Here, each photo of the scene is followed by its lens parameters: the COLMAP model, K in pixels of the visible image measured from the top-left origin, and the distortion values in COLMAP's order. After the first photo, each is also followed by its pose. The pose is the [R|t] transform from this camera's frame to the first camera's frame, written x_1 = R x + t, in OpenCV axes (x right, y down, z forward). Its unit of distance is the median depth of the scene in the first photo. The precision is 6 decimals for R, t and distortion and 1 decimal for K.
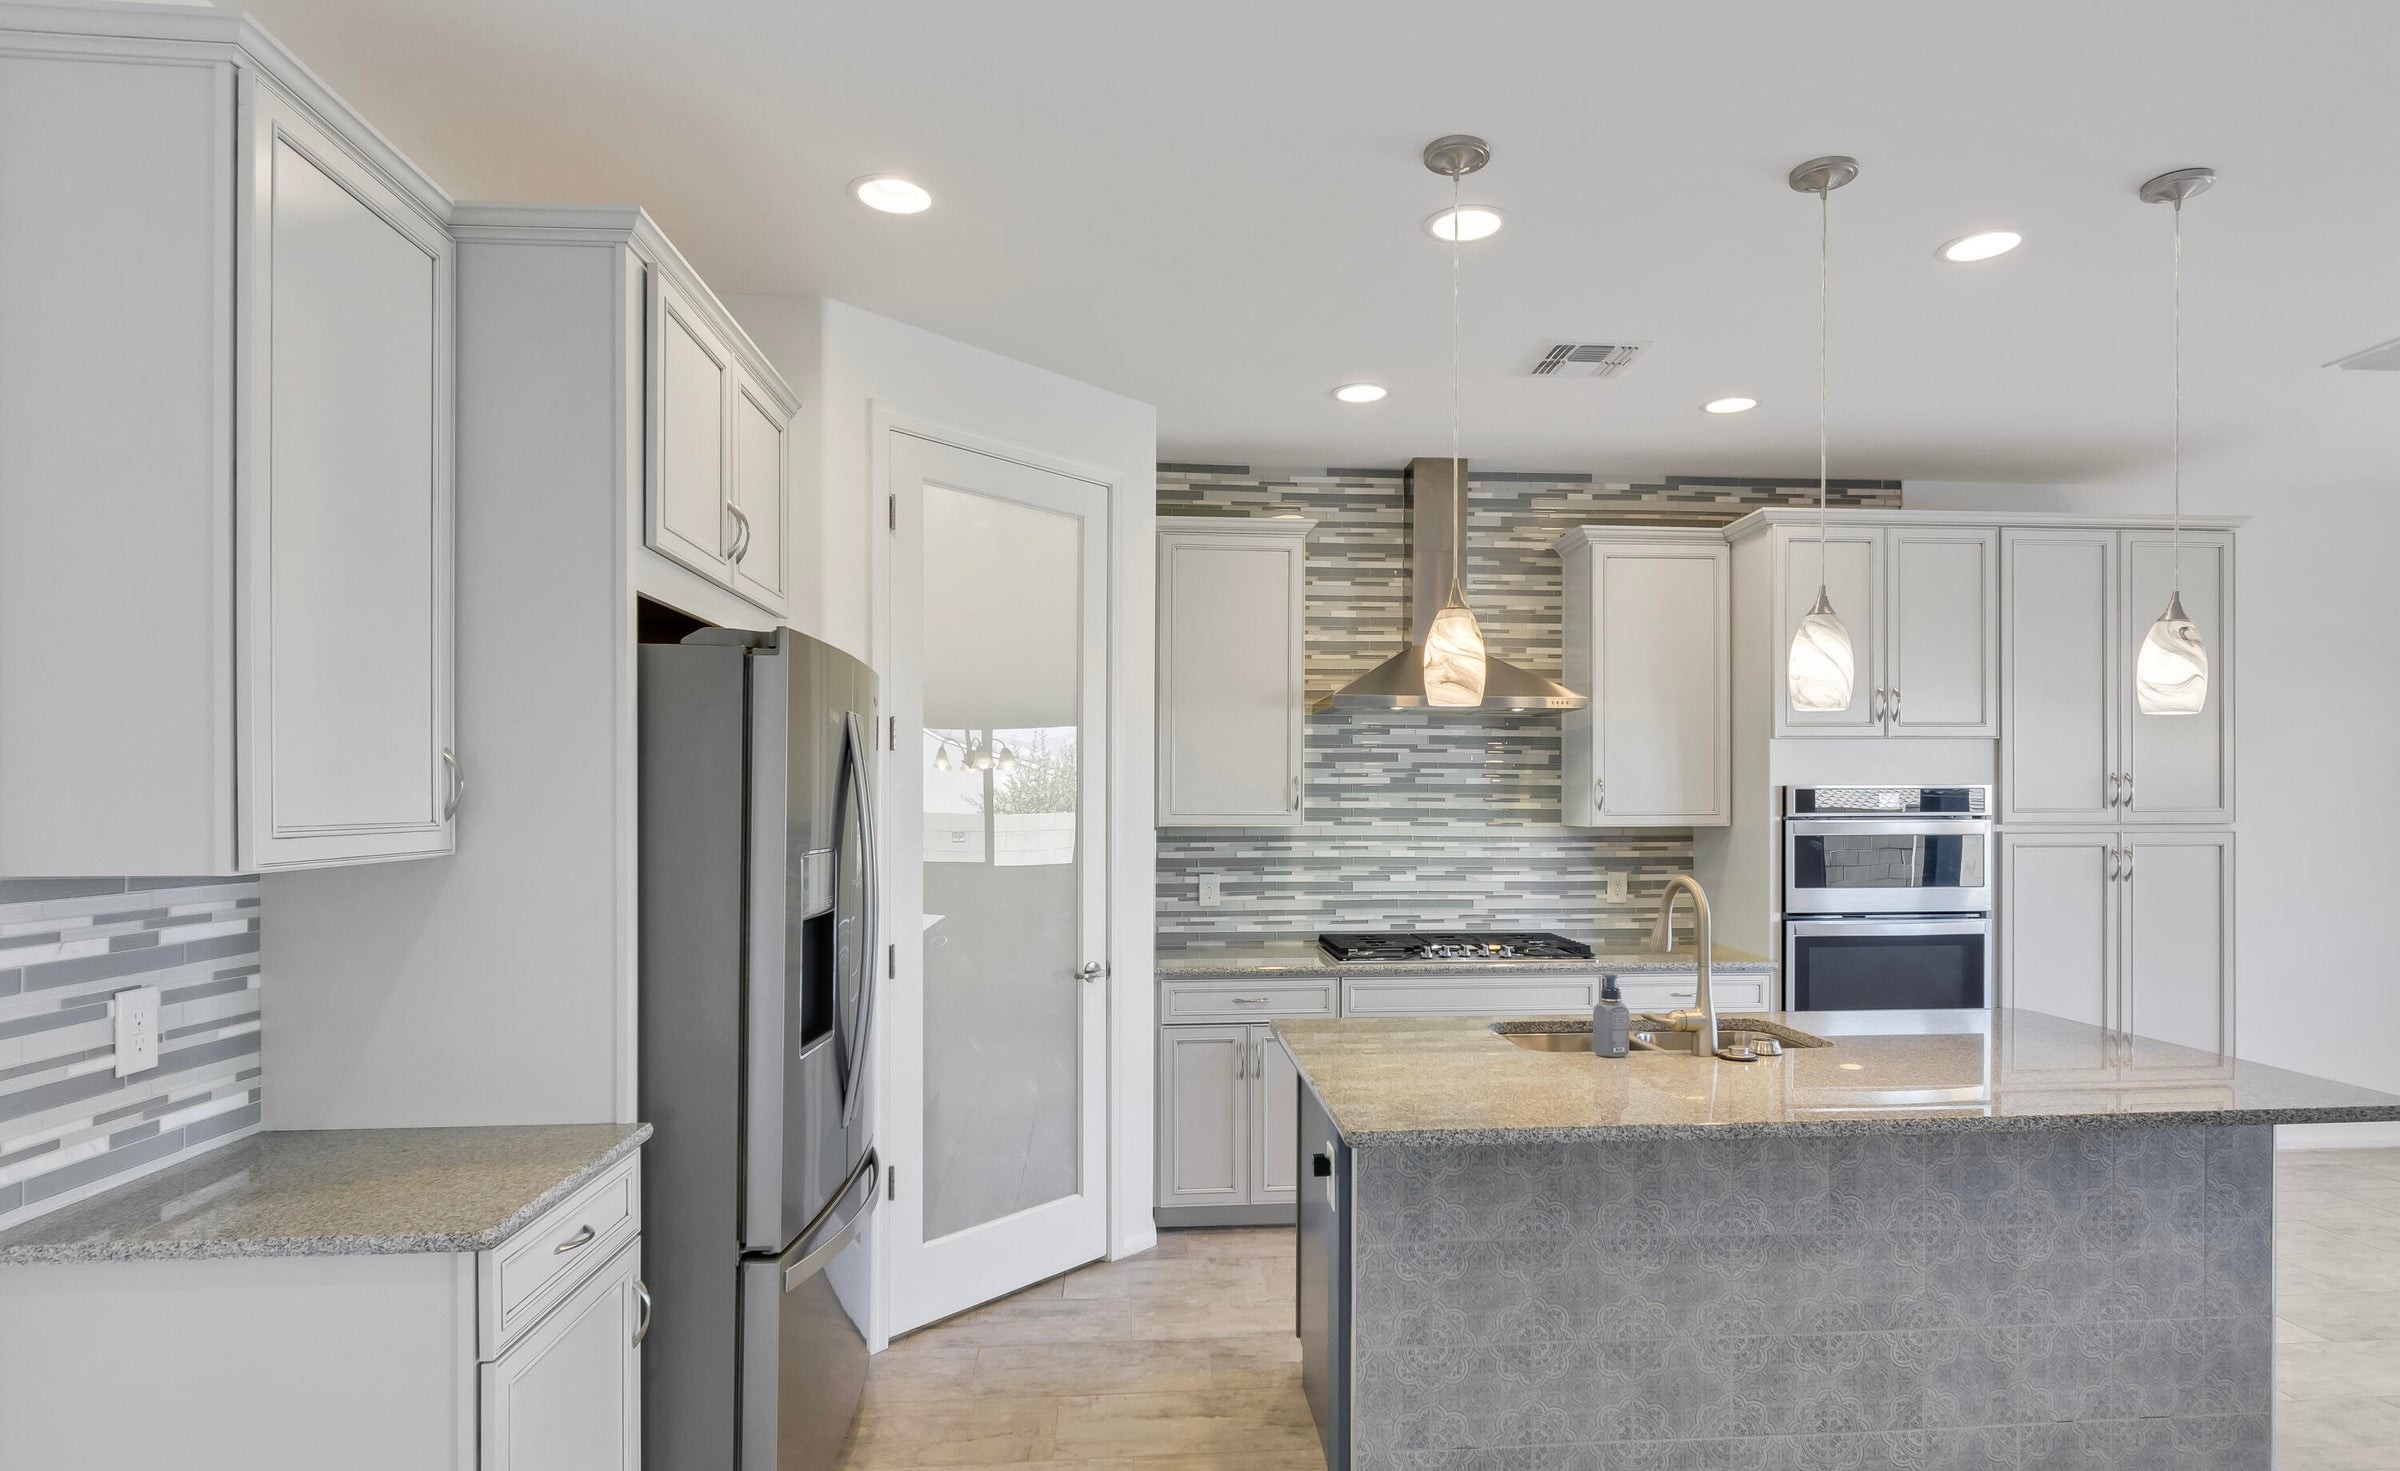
lens RADIAL K [[1291.7, 0, 1238.4], [0, 1291.7, 804.6], [0, 0, 1]] dist [0.006730, -0.007555]
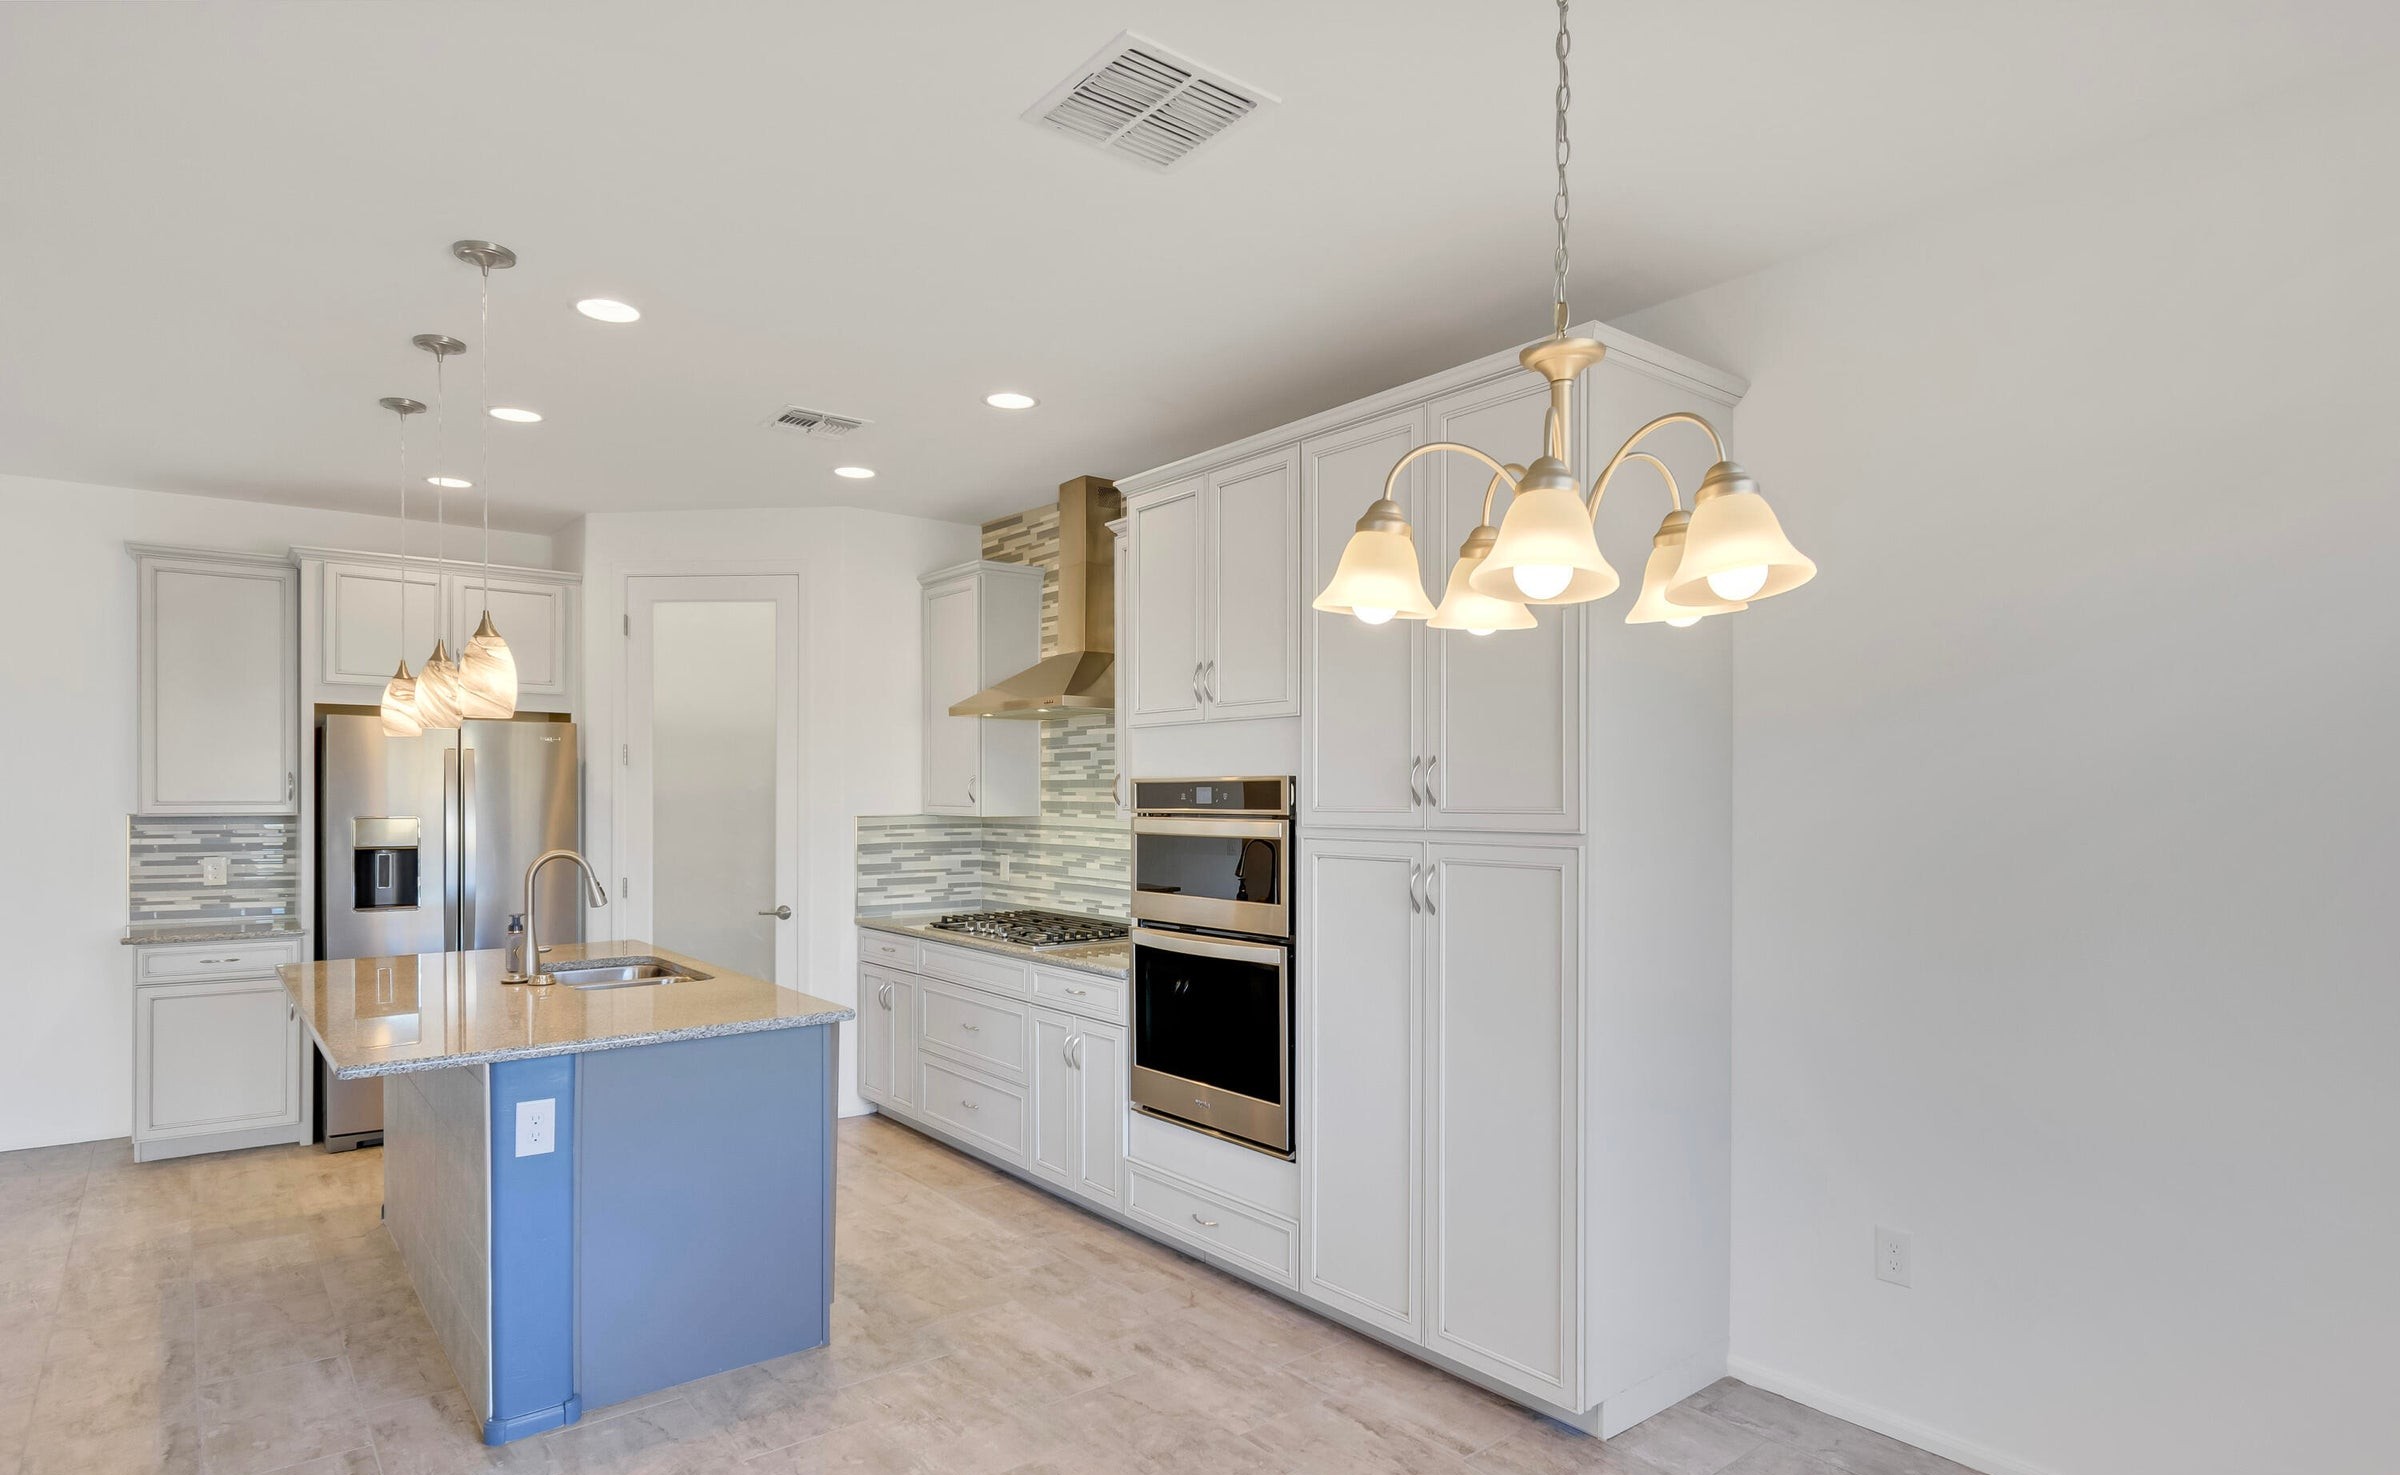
lens RADIAL K [[1304.6, 0, 1275.1], [0, 1304.6, 812.2], [0, 0, 1]] dist [0.006316, -0.003595]
pose [[0.560511, 0.012102, -0.828059, 1.203894], [-0.005355, 0.999925, 0.010989, -0.001659], [0.828130, -0.001725, 0.560534, 0.542576]]
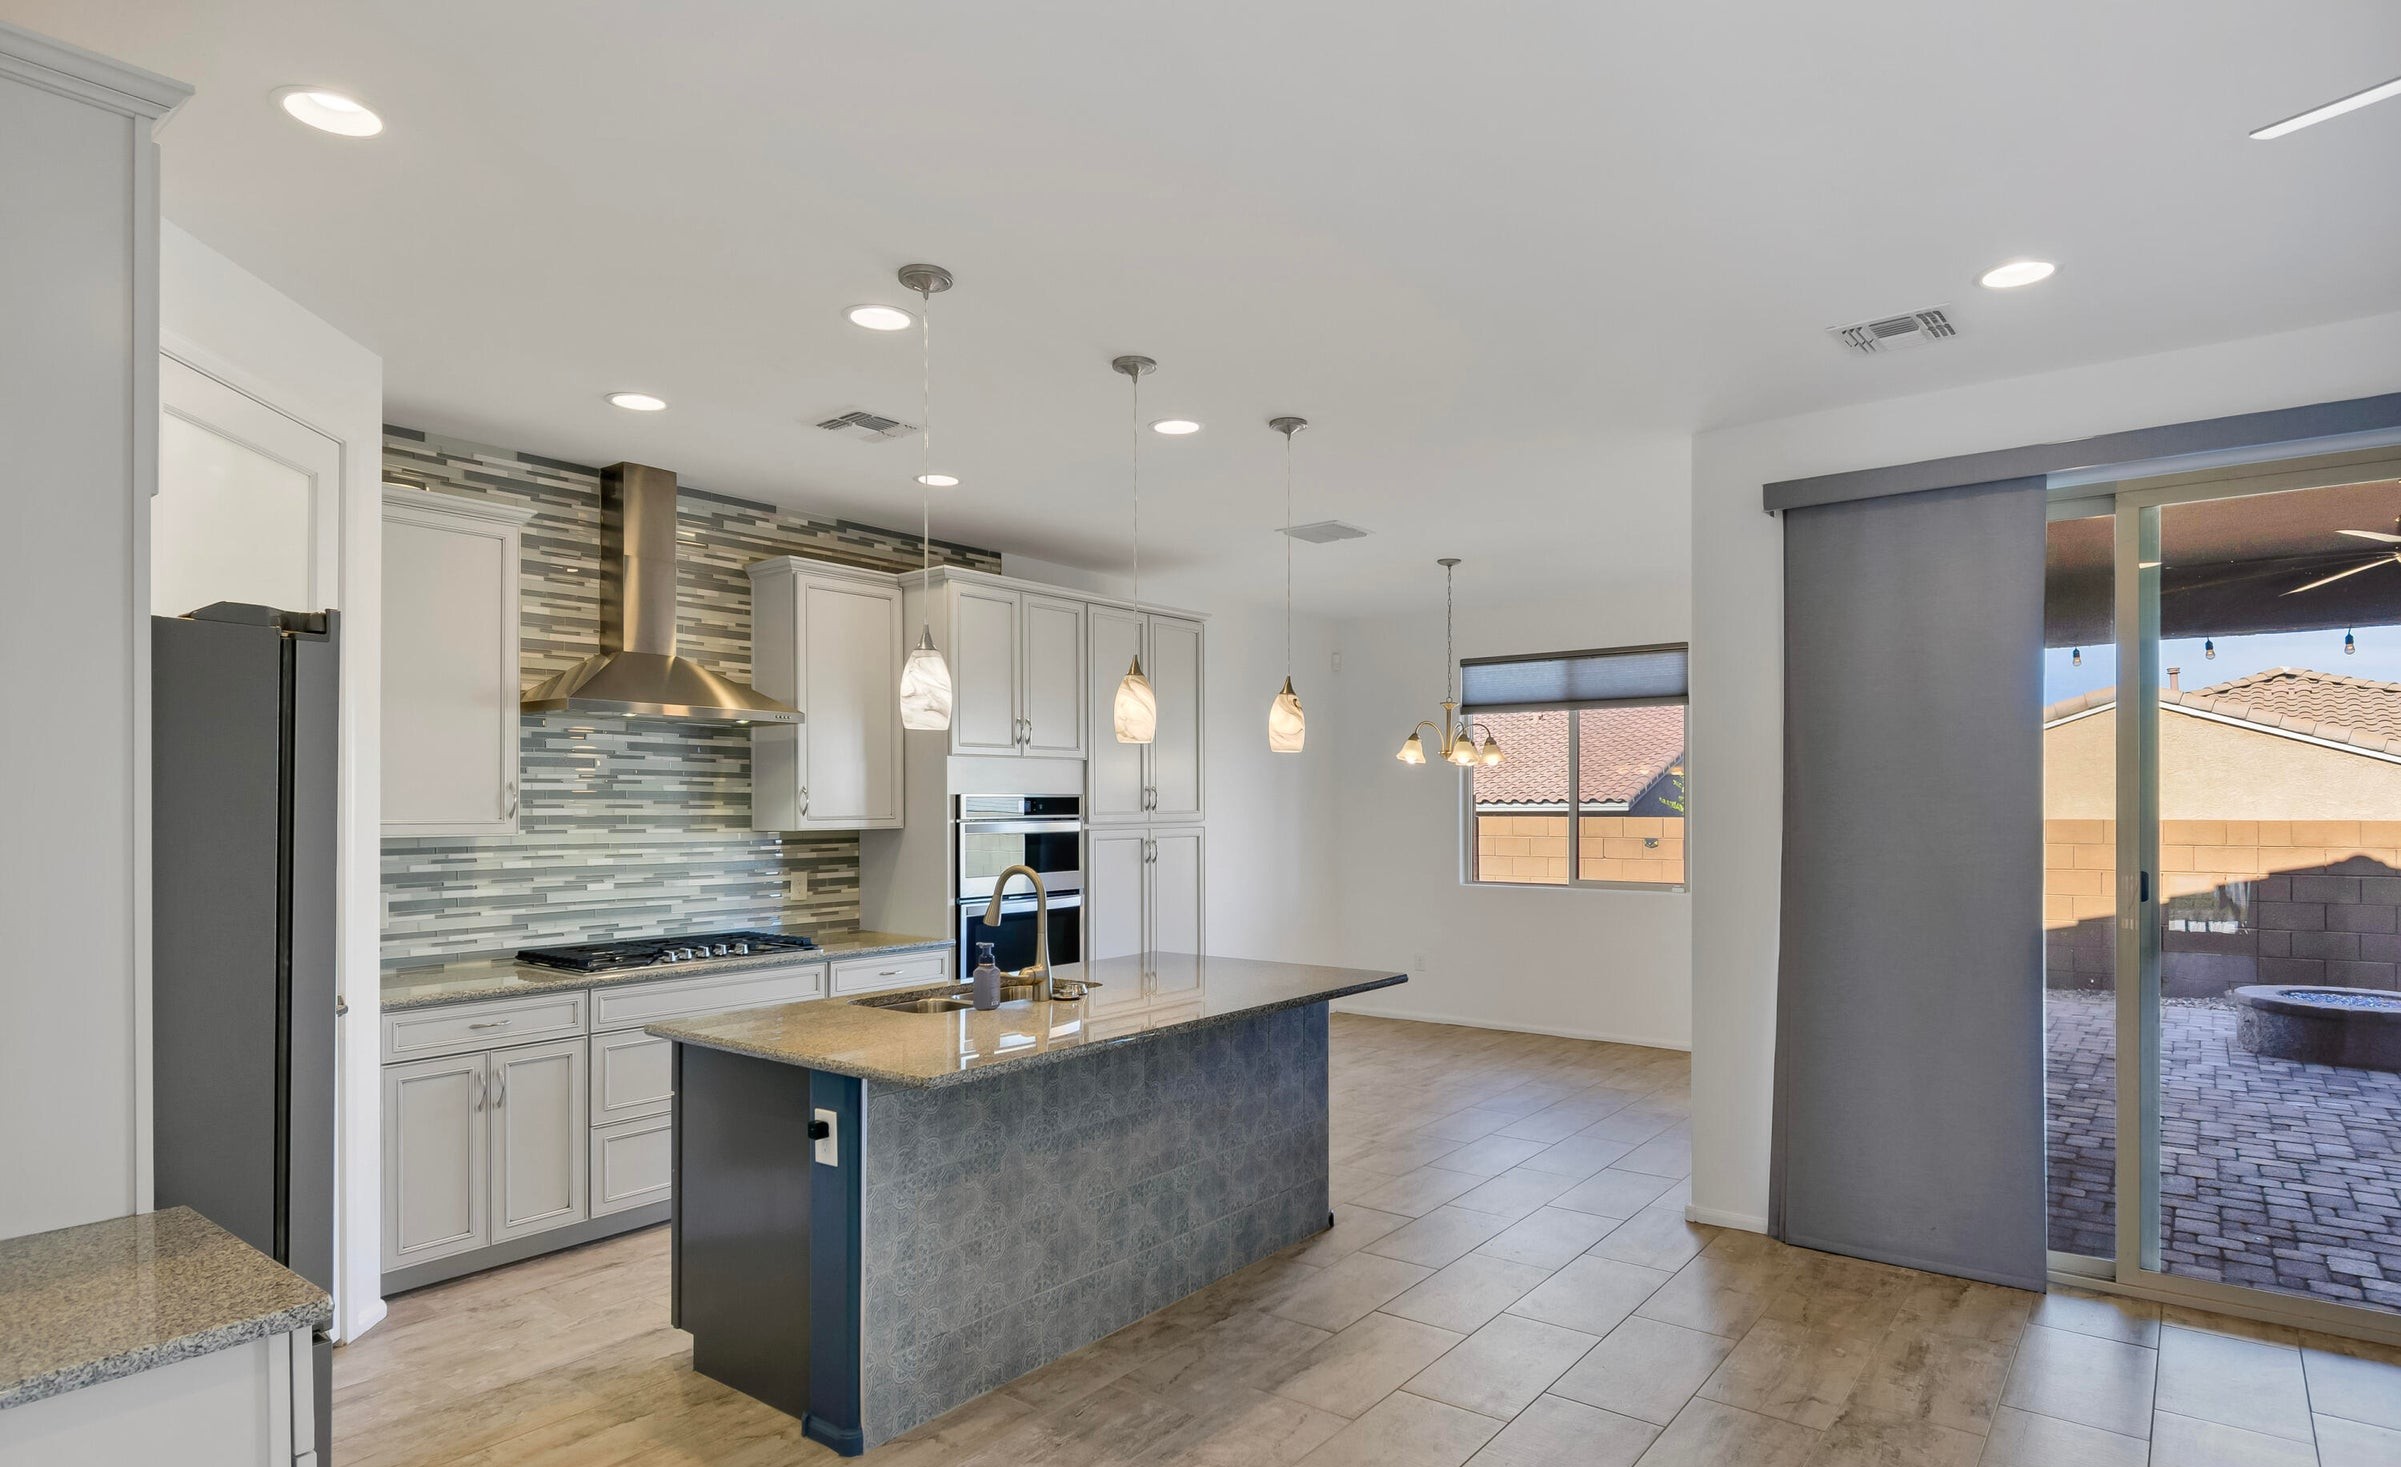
lens RADIAL K [[1292.3, 0, 1259.3], [0, 1292.3, 803.4], [0, 0, 1]] dist [0.006730, -0.007555]
pose [[0.662227, -0.000717, 0.749303, -0.294410], [0.005060, 0.999981, -0.003515, -0.000277], [-0.749286, 0.006119, 0.662218, -0.022531]]
